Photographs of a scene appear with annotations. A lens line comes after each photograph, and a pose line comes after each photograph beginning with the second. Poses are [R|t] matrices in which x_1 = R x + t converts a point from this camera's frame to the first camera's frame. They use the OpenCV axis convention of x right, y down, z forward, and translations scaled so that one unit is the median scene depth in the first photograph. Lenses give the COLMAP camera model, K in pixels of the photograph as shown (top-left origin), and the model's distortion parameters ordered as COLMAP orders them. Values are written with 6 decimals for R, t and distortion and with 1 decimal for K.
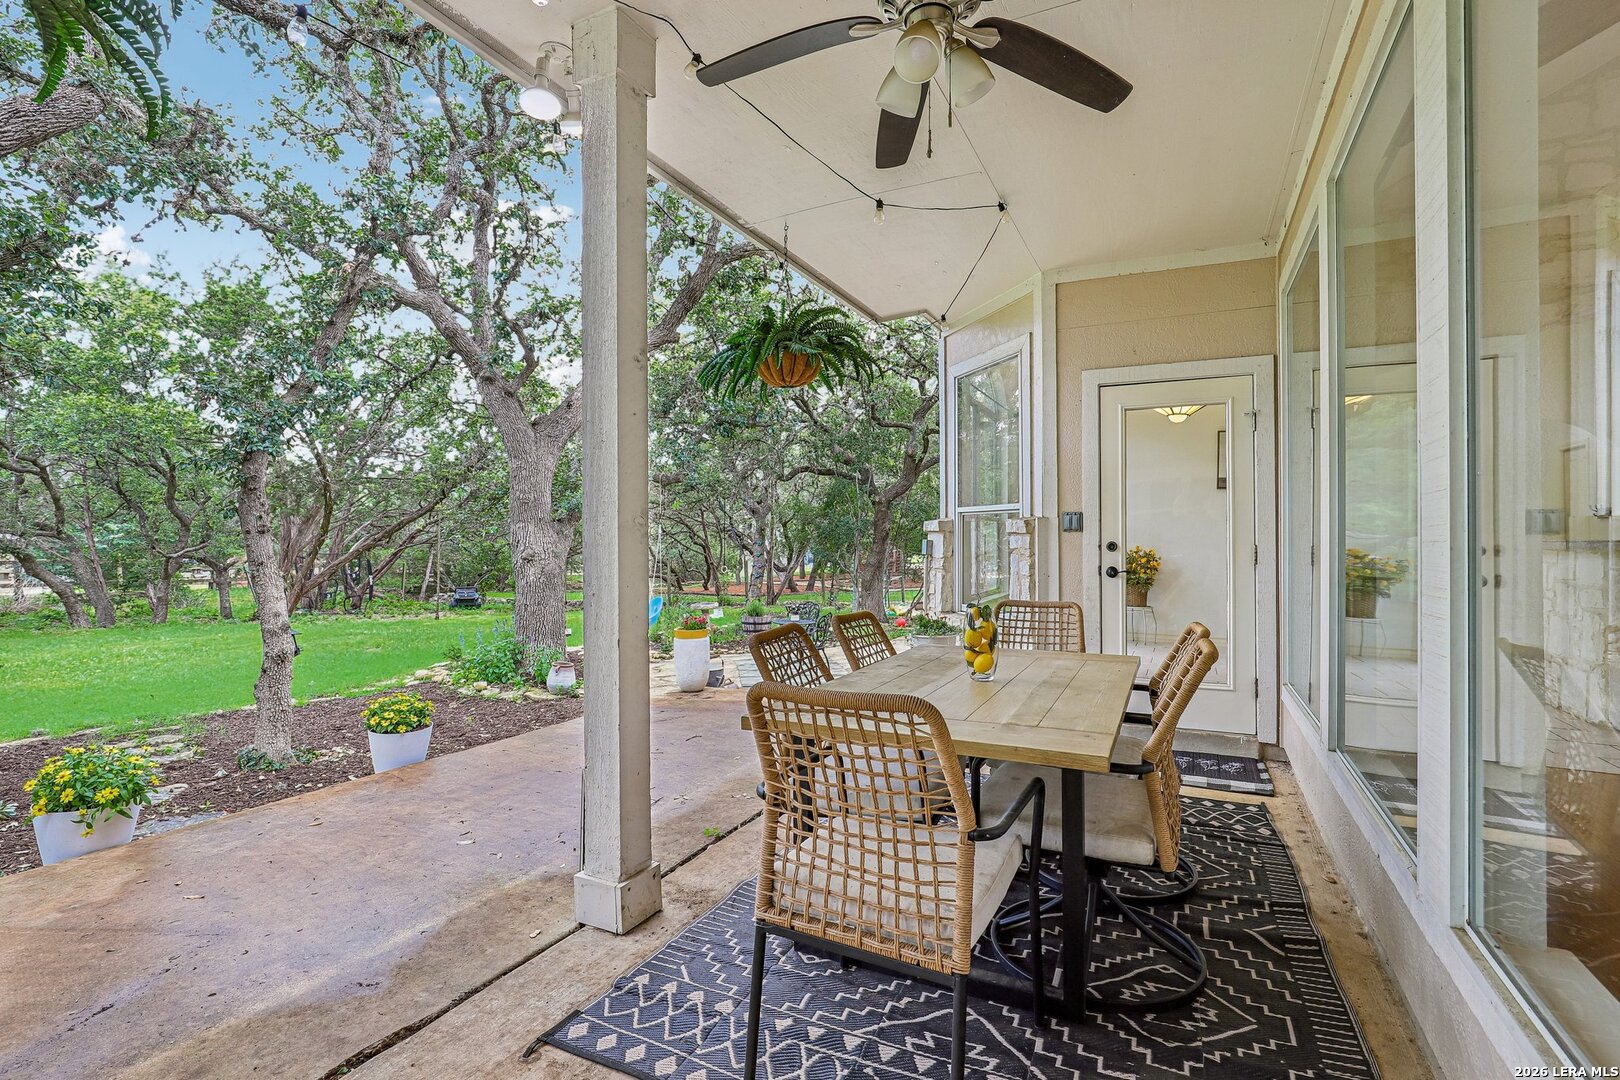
lens RADIAL K [[732.9, 0, 811.9], [0, 732.9, 535.5], [0, 0, 1]] dist [-0.001558, -0.000056]
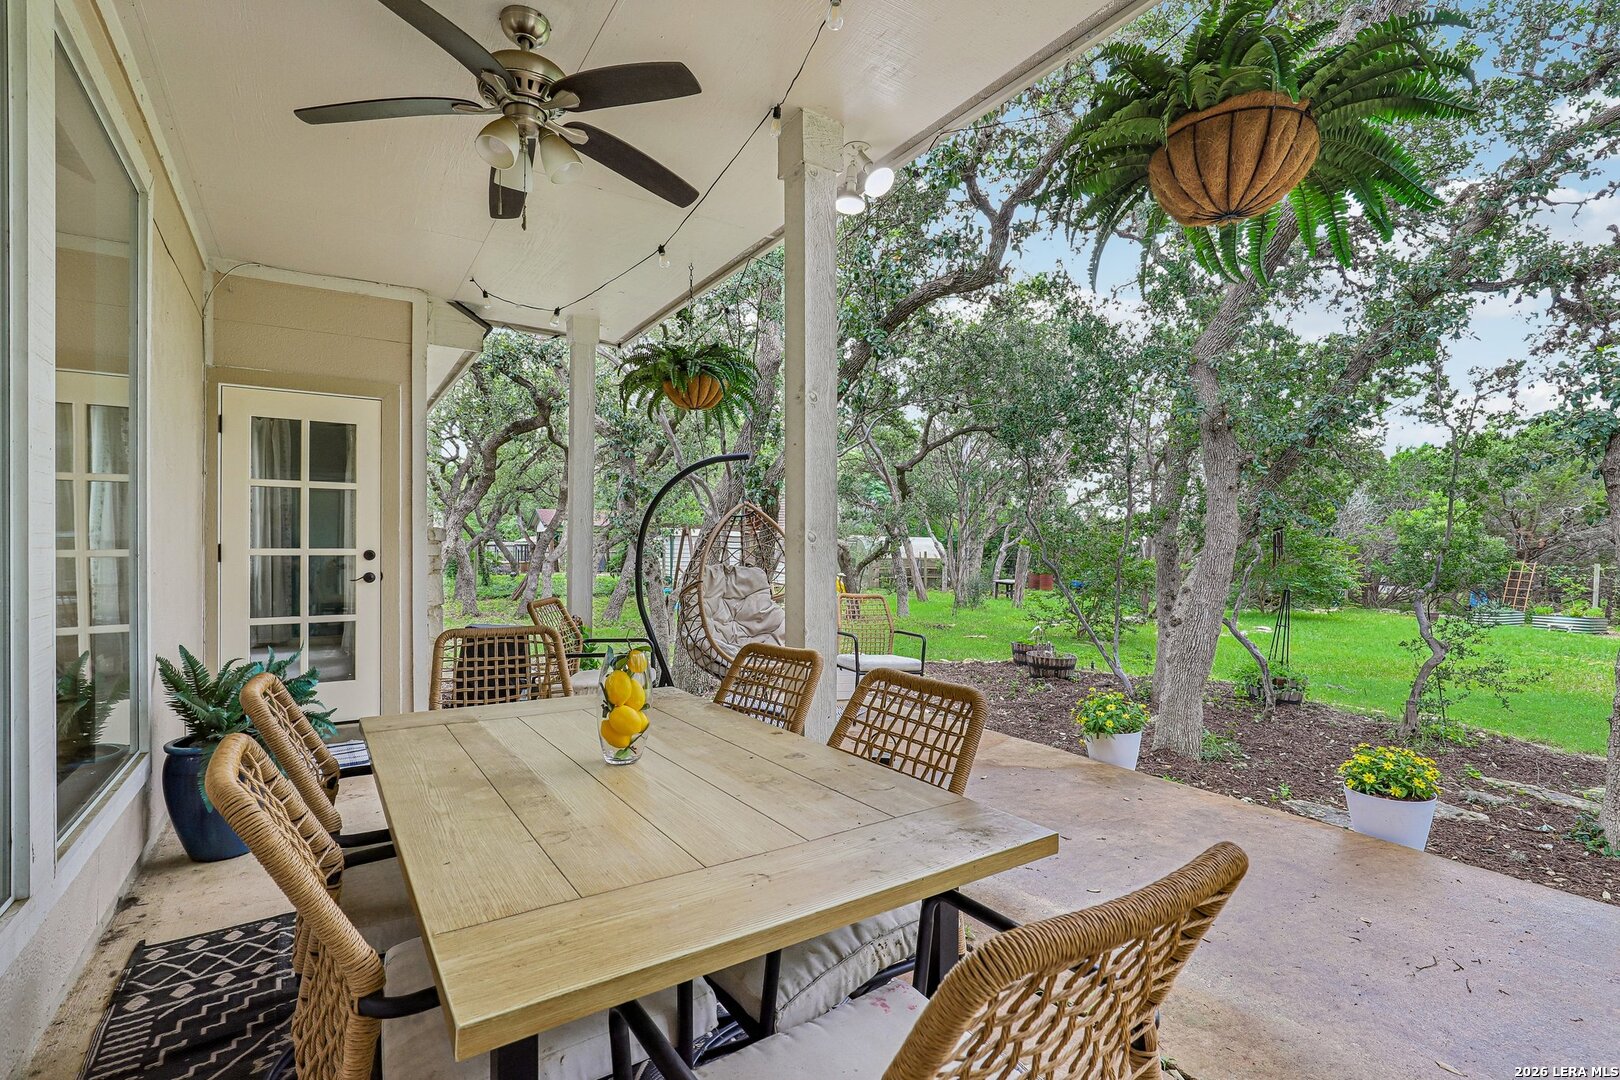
lens RADIAL K [[768.4, 0, 813.8], [0, 768.4, 543.8], [0, 0, 1]] dist [0.000781, -0.000025]
pose [[-0.515639, -0.010466, -0.856742, 0.625545], [0.010853, 0.999765, -0.018746, 0.022680], [0.856737, -0.018964, -0.515404, 1.300385]]
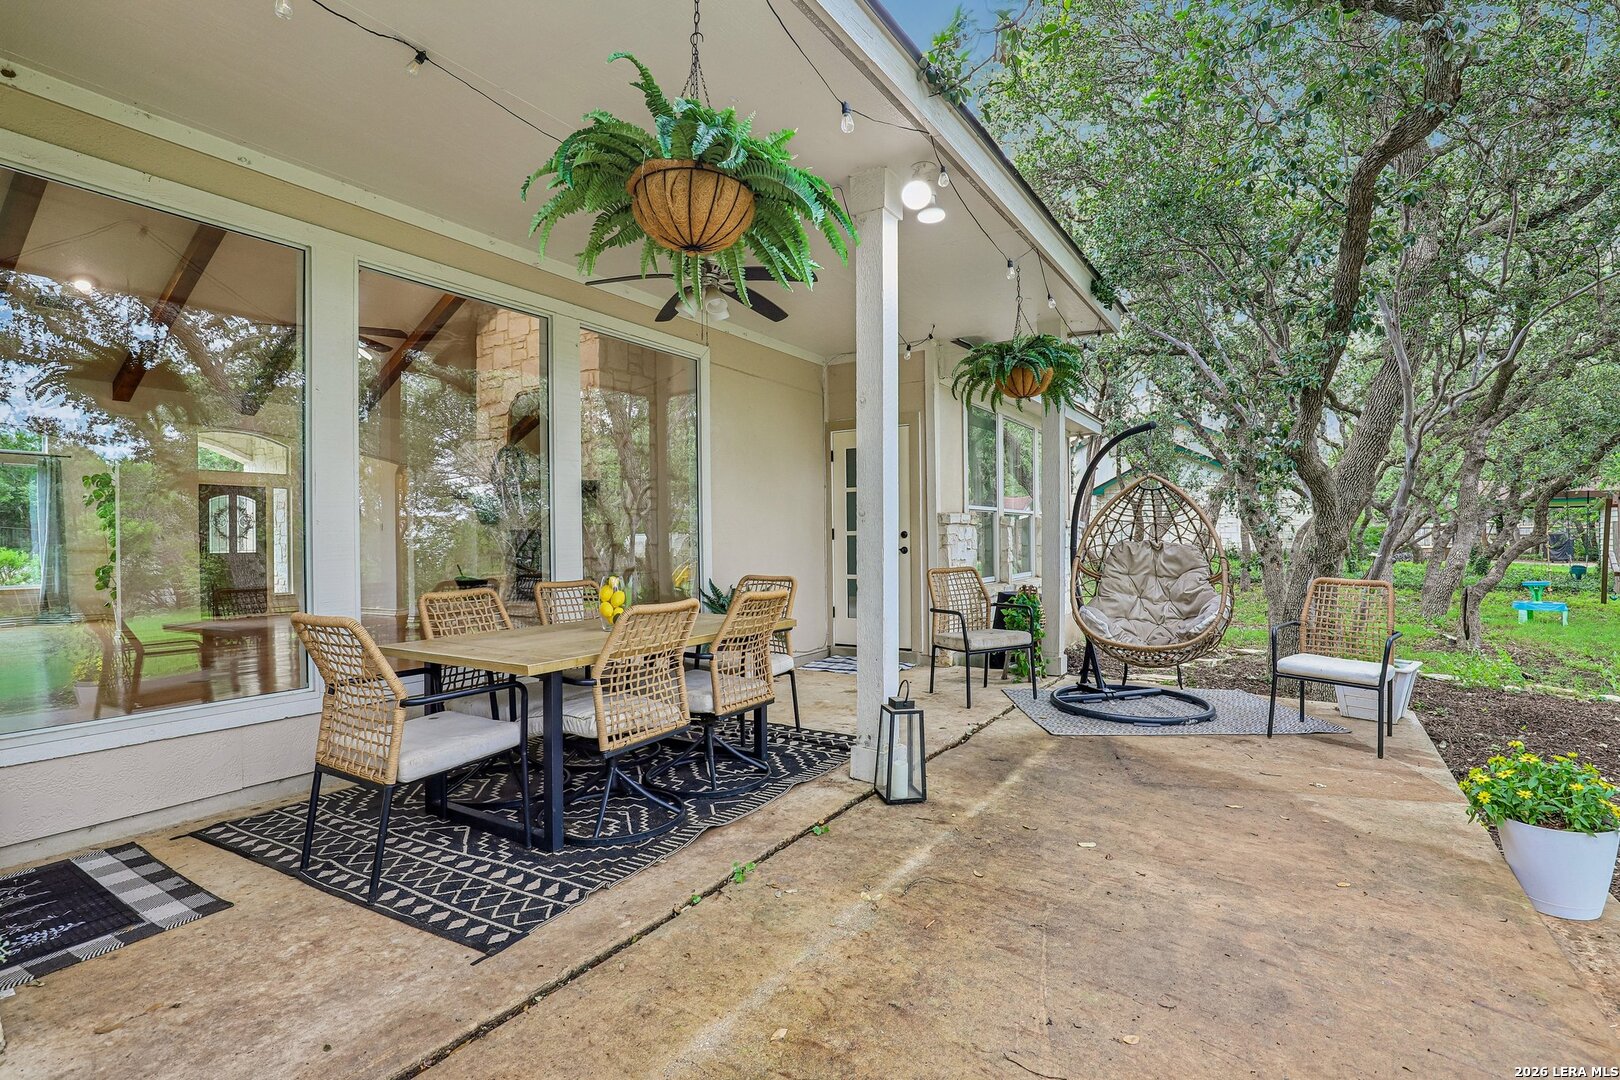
lens RADIAL K [[768.4, 0, 813.8], [0, 768.4, 543.8], [0, 0, 1]] dist [0.000781, -0.000025]
pose [[-0.994289, 0.010628, 0.106193, -0.236911], [0.010168, 0.999936, -0.004873, 0.041970], [-0.106238, -0.003765, -0.994334, 1.997340]]
